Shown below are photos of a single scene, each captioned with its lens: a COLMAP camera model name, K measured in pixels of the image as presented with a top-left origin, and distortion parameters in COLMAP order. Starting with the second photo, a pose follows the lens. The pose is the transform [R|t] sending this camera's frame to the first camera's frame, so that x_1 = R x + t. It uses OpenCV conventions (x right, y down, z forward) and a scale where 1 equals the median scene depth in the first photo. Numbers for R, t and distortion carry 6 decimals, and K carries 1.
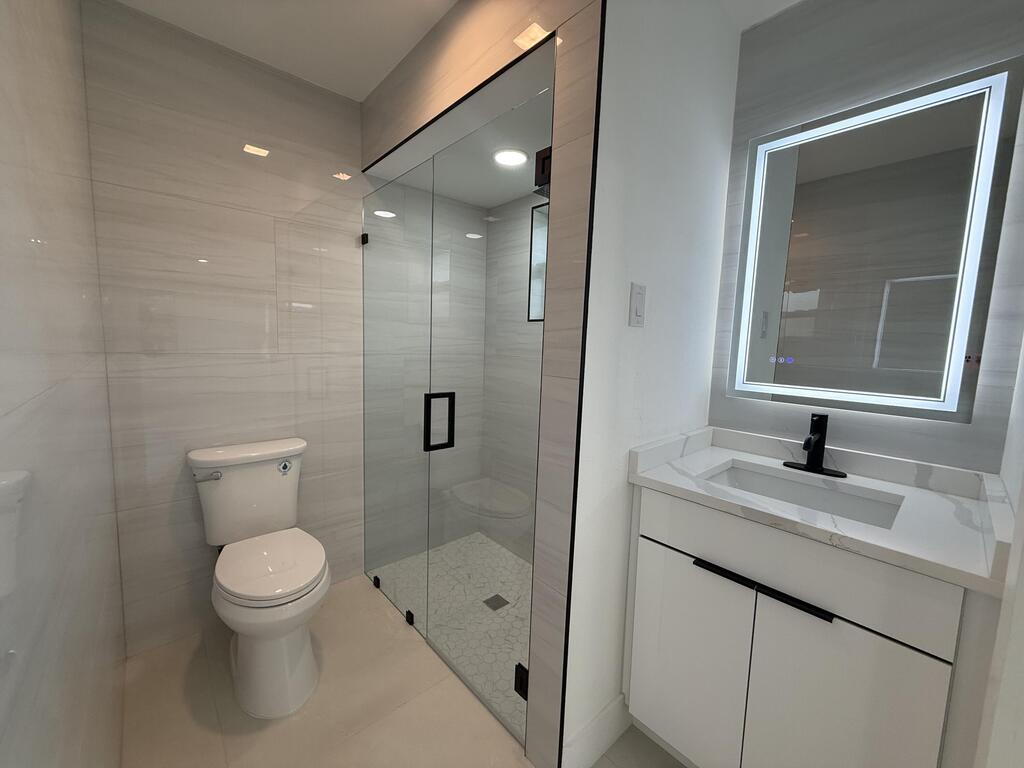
lens RADIAL K [[410.5, 0, 508.1], [0, 410.5, 382.3], [0, 0, 1]] dist [0.003396, -0.000439]
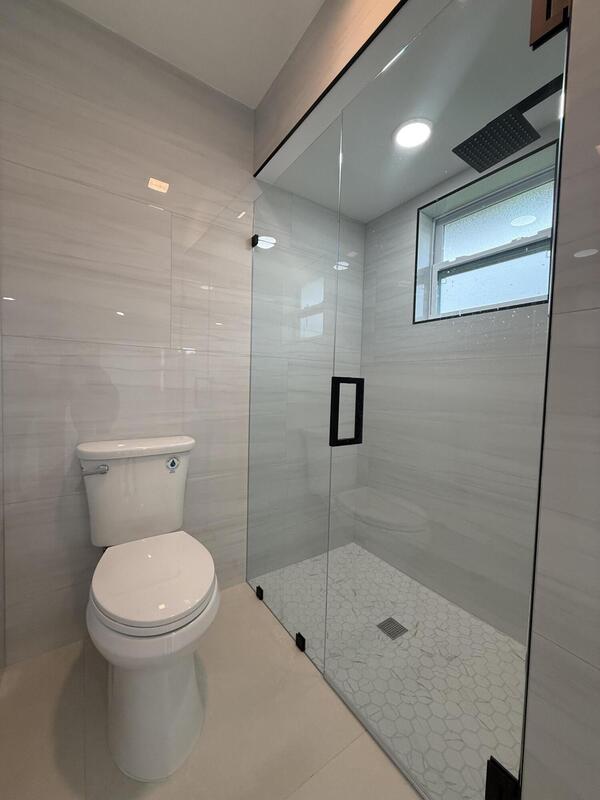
lens RADIAL K [[320.7, 0, 299.8], [0, 320.7, 394.7], [0, 0, 1]] dist [0.003396, -0.000439]
pose [[0.992365, -0.001242, -0.123331, -0.149930], [-0.007371, 0.997565, -0.069357, 0.088793], [0.123117, 0.069736, 0.989939, 0.271631]]
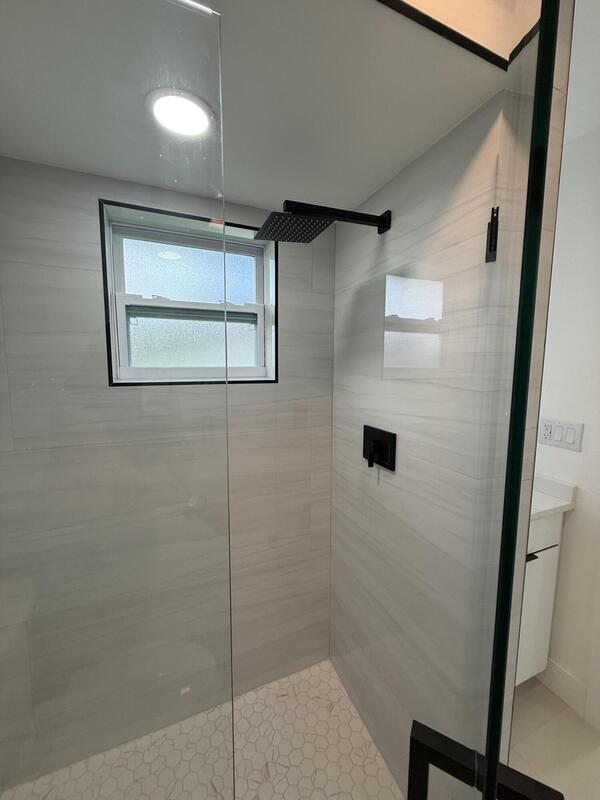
lens RADIAL K [[320.7, 0, 300.4], [0, 320.7, 399.3], [0, 0, 1]] dist [0.003396, -0.000439]
pose [[0.318367, -0.130803, 0.938900, -0.384178], [0.114900, 0.988457, 0.098747, -0.172686], [-0.940979, 0.076442, 0.329721, 0.688147]]
